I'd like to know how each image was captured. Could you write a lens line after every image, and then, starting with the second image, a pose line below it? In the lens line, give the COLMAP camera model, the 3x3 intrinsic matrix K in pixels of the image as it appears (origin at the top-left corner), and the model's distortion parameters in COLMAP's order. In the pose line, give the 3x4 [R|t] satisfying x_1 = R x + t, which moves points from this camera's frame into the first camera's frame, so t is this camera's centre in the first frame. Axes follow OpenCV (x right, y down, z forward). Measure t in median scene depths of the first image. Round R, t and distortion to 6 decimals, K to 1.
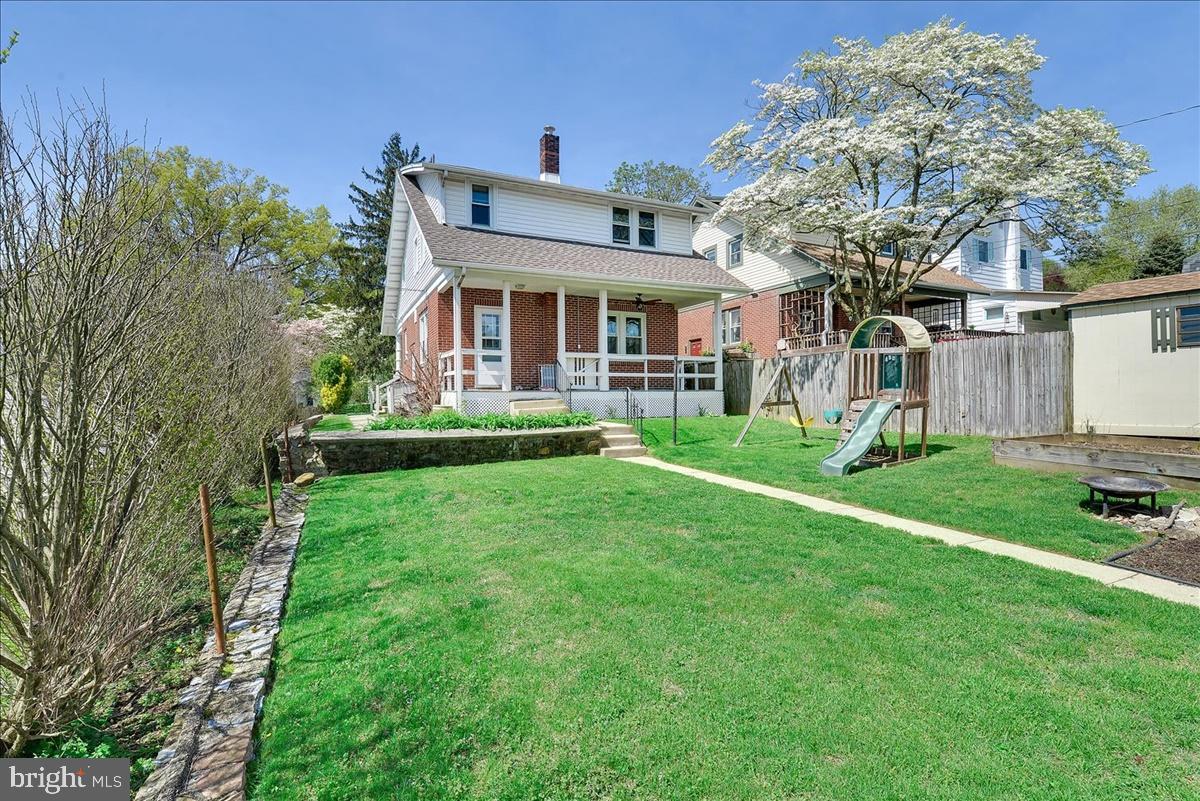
lens RADIAL K [[519.1, 0, 576.6], [0, 519.1, 398.0], [0, 0, 1]] dist [-0.005574, -0.002411]
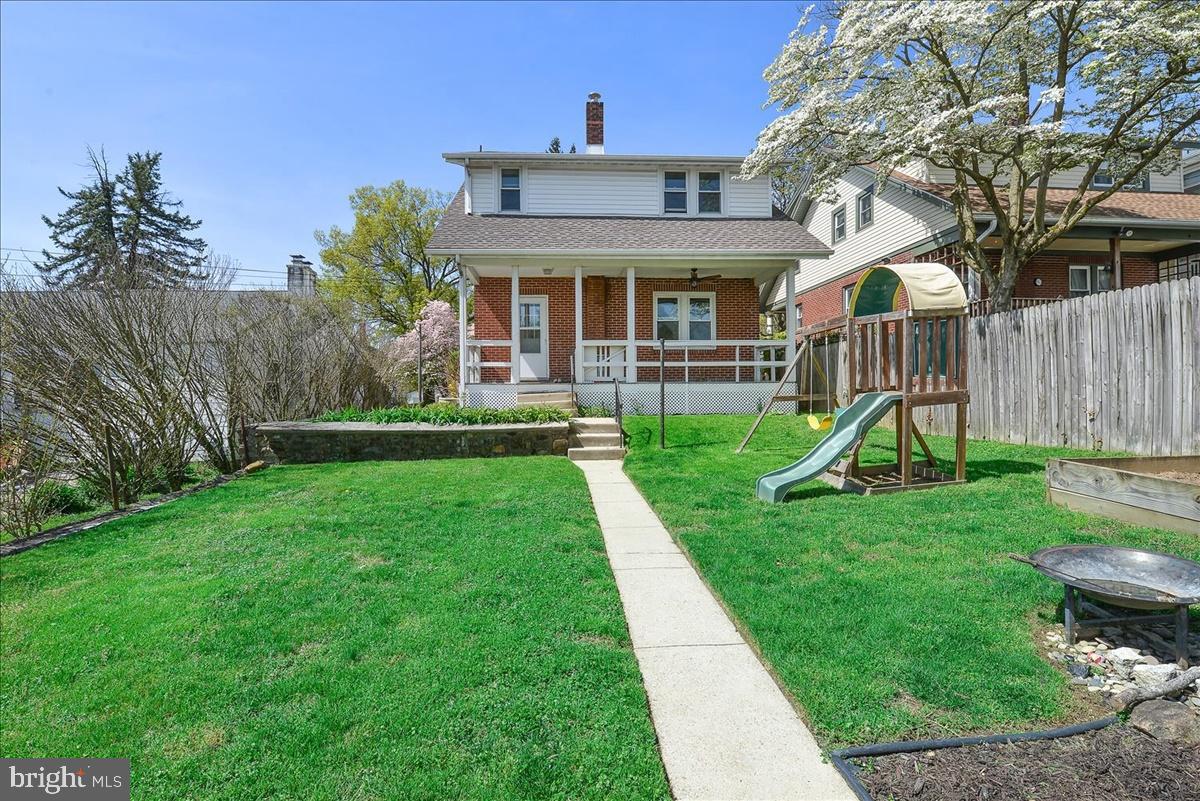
lens RADIAL K [[519.1, 0, 589.0], [0, 519.1, 400.3], [0, 0, 1]] dist [-0.005574, -0.002411]
pose [[0.934630, 0.005765, -0.355576, 0.295244], [-0.001030, 0.999908, 0.013506, 0.003823], [0.355621, -0.012257, 0.934550, 0.153745]]
